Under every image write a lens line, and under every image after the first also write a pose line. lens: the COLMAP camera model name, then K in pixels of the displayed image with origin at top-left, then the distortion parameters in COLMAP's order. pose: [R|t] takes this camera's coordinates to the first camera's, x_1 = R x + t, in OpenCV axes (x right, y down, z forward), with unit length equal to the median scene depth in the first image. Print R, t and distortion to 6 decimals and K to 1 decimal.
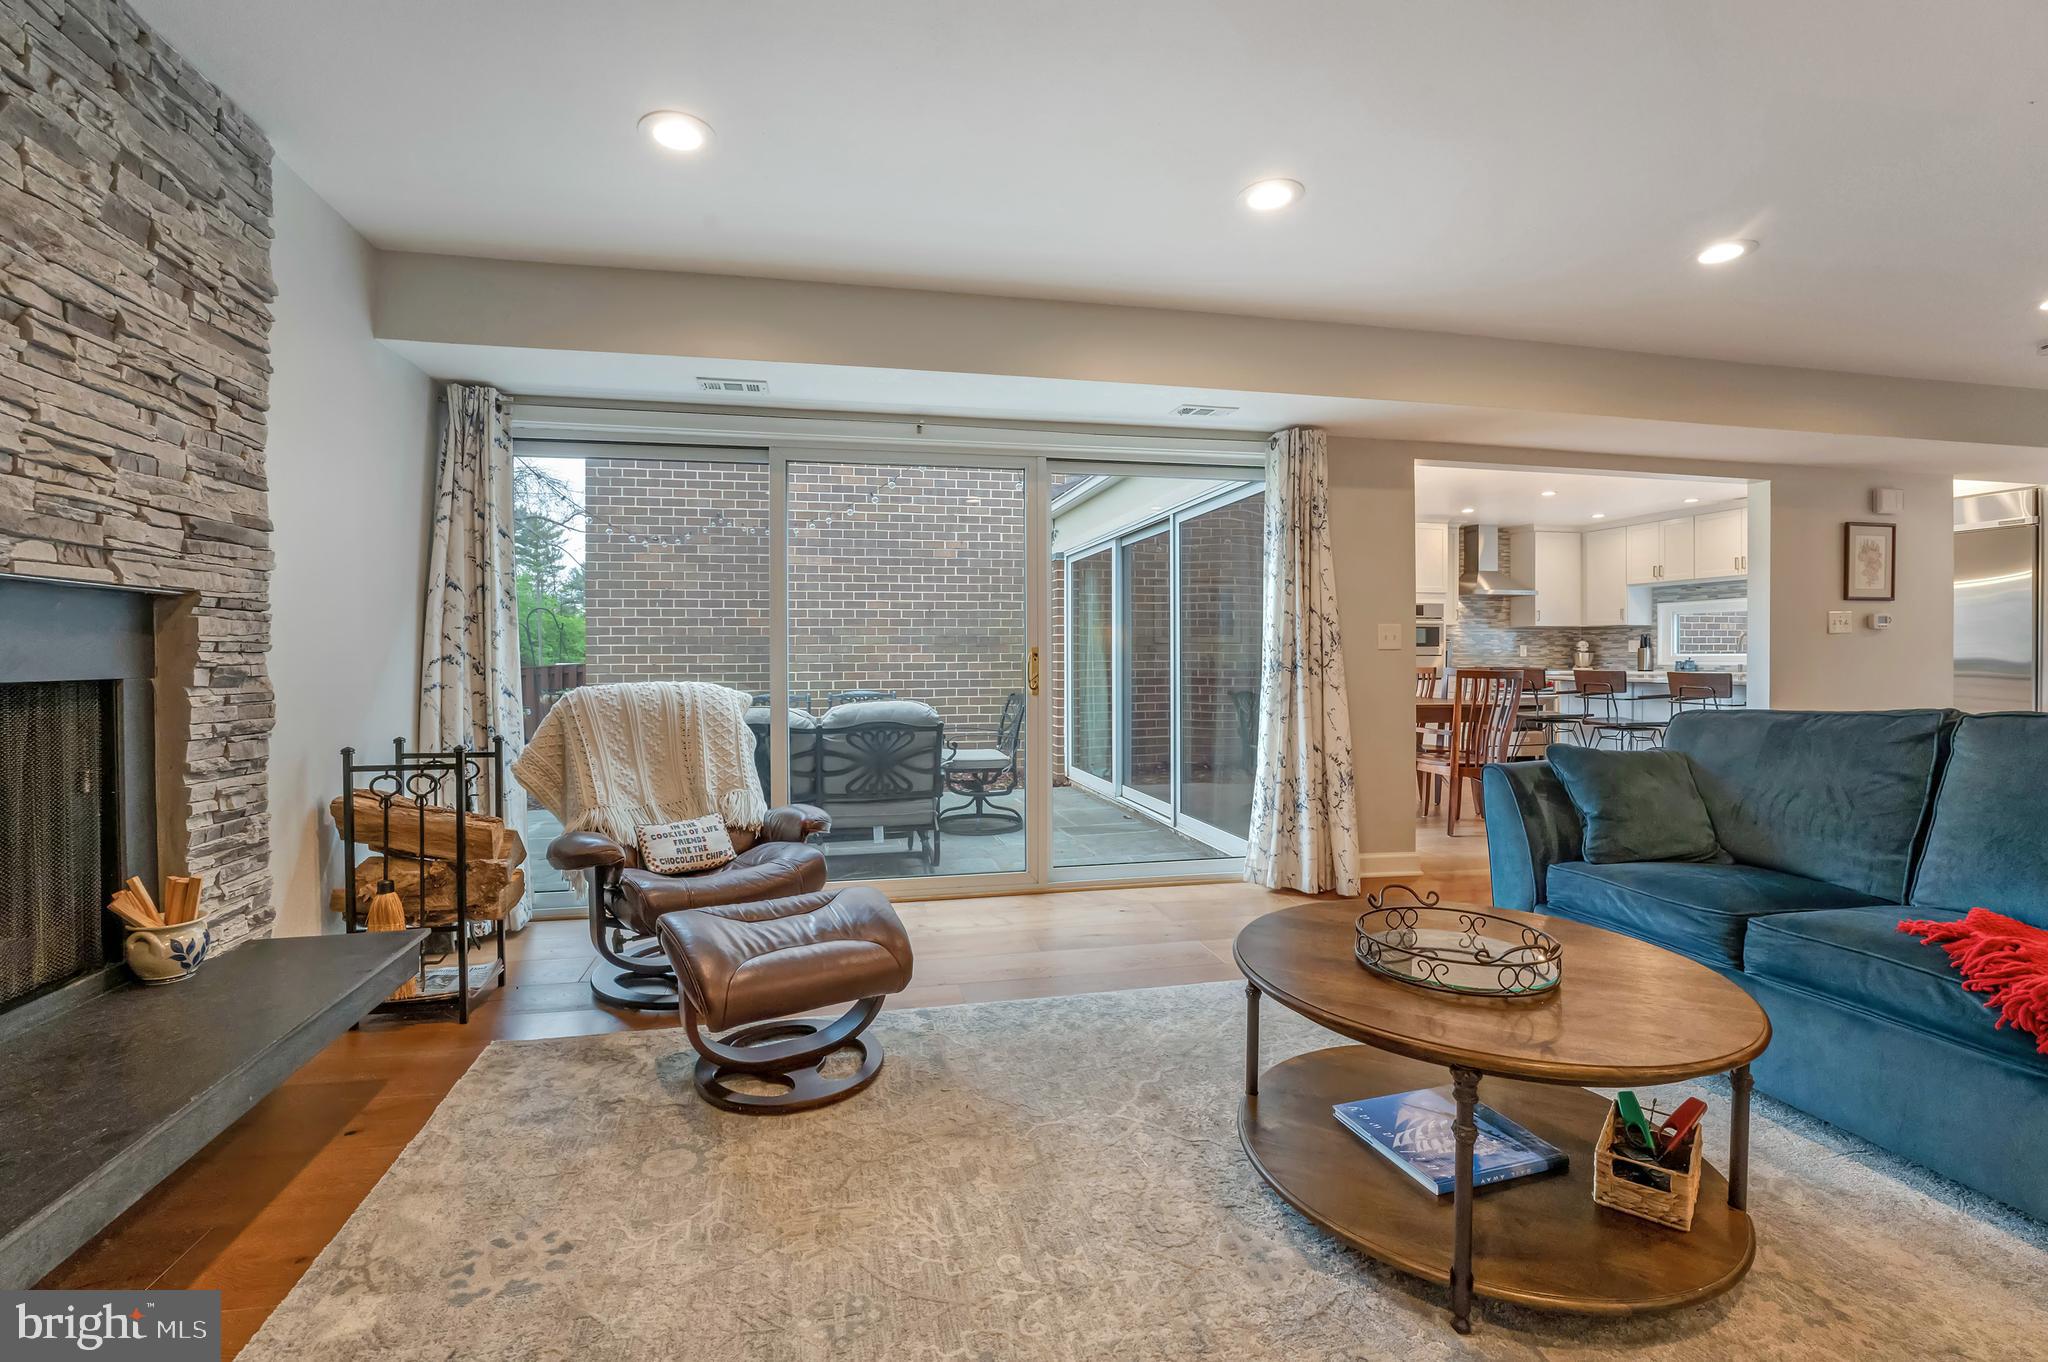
lens RADIAL K [[841.1, 0, 994.3], [0, 841.1, 665.6], [0, 0, 1]] dist [-0.027405, 0.003583]
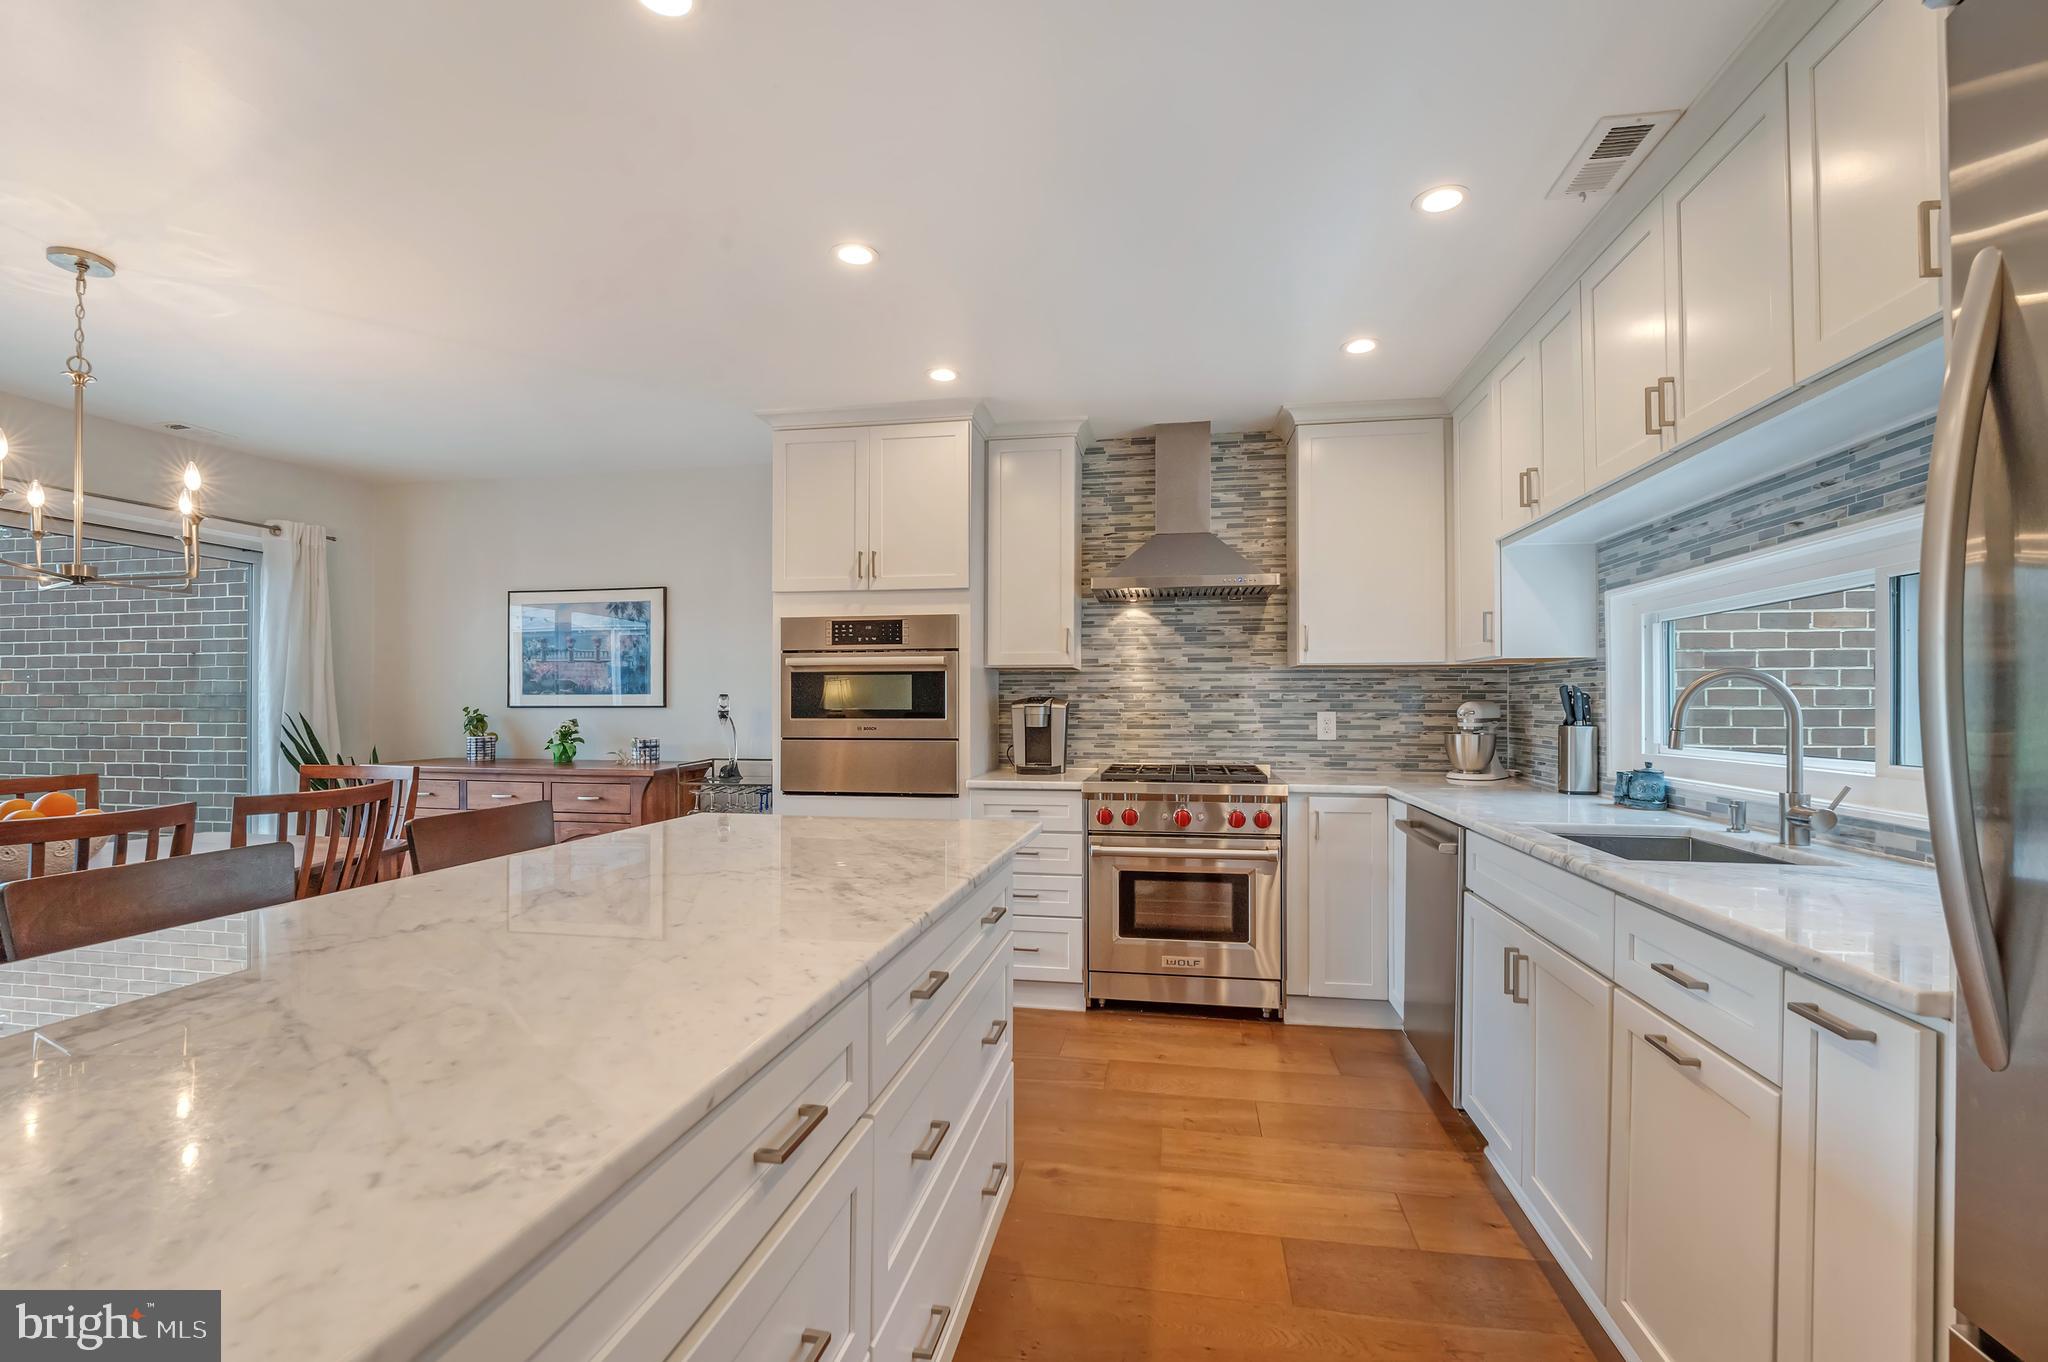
lens RADIAL K [[888.8, 0, 1023.8], [0, 888.8, 698.4], [0, 0, 1]] dist [-0.019019, 0.000866]
pose [[0.935900, 0.000414, -0.352266, 0.699986], [-0.006255, 0.999861, -0.015445, -0.025111], [0.352210, 0.016658, 0.935773, 0.581704]]
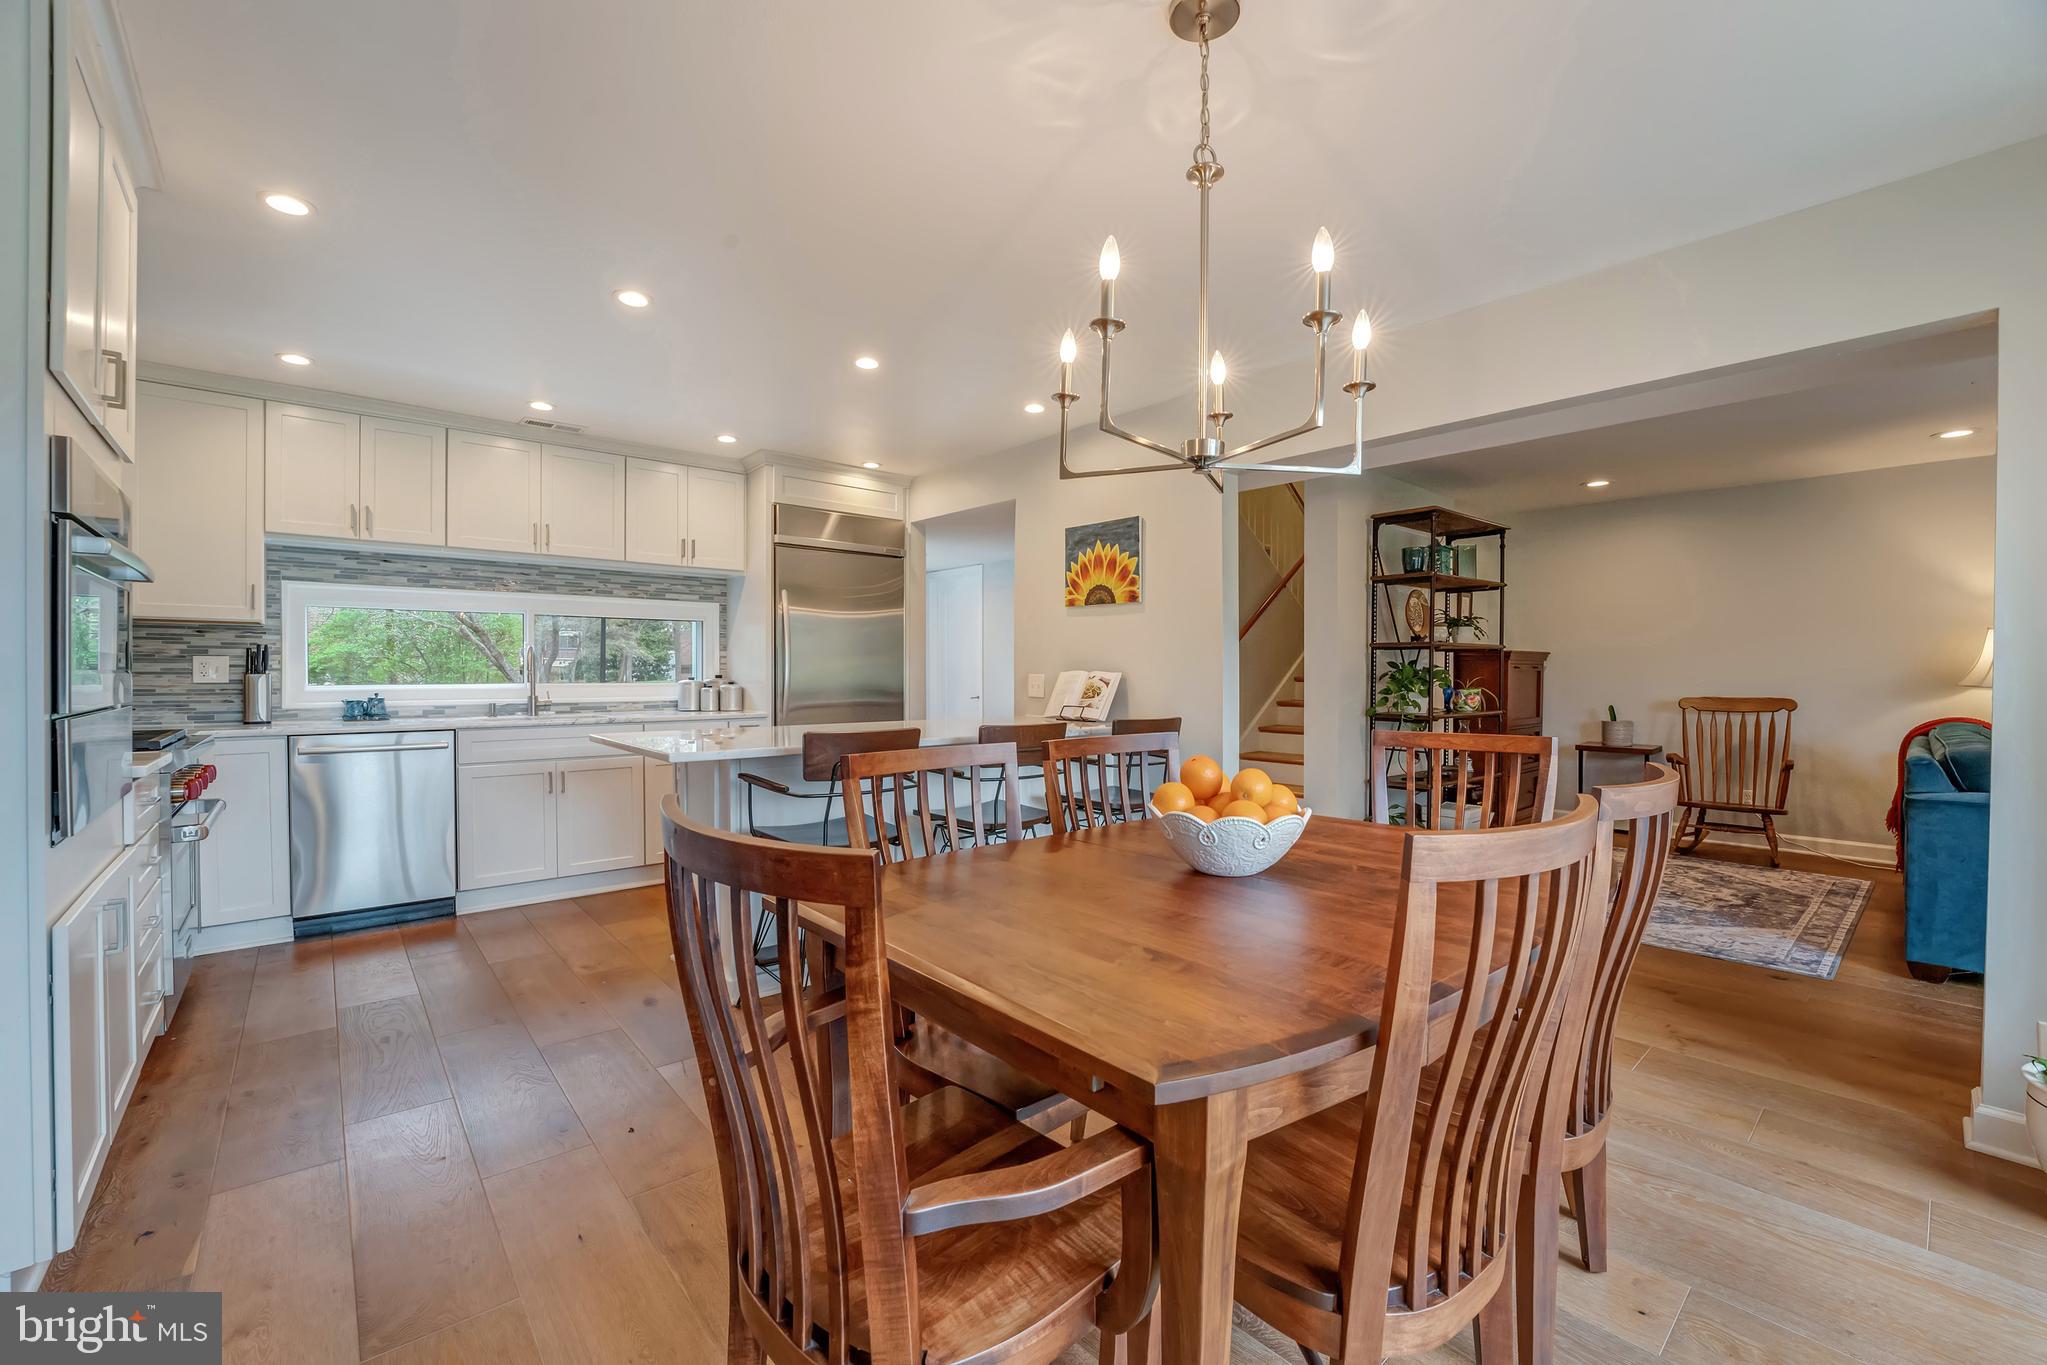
lens RADIAL K [[831.7, 0, 1012.2], [0, 831.7, 676.8], [0, 0, 1]] dist [-0.031055, 0.000166]
pose [[-0.505624, -0.003883, 0.862745, 0.183331], [0.008522, 0.999919, 0.009495, -0.020114], [-0.862712, 0.012153, -0.505549, 0.863569]]
